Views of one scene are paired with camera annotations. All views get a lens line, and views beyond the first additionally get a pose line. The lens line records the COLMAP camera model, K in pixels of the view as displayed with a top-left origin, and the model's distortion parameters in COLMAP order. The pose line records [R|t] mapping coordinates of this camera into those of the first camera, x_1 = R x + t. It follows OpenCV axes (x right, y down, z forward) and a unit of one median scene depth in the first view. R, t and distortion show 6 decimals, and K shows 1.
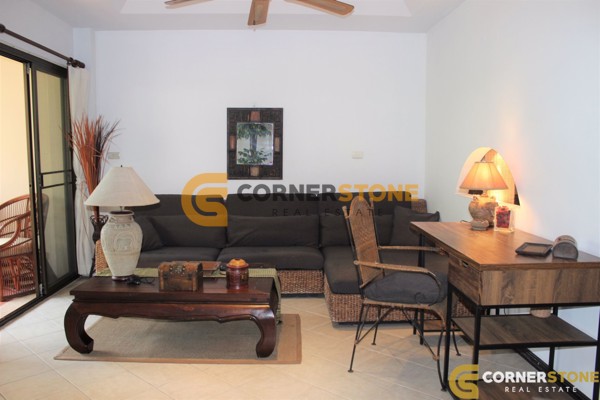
lens RADIAL K [[497.1, 0, 302.8], [0, 497.1, 207.3], [0, 0, 1]] dist [-0.166580, 0.139055]
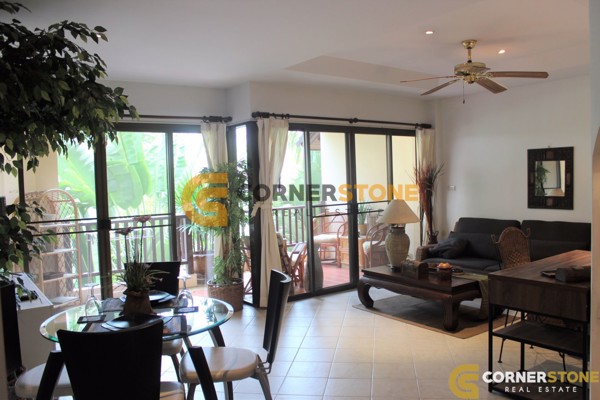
lens RADIAL K [[497.1, 0, 302.8], [0, 497.1, 207.3], [0, 0, 1]] dist [-0.166580, 0.139055]
pose [[0.553928, 0.024738, -0.832197, 0.597739], [-0.057225, 0.998326, -0.008414, -0.018142], [0.830596, 0.052283, 0.554416, -0.133245]]
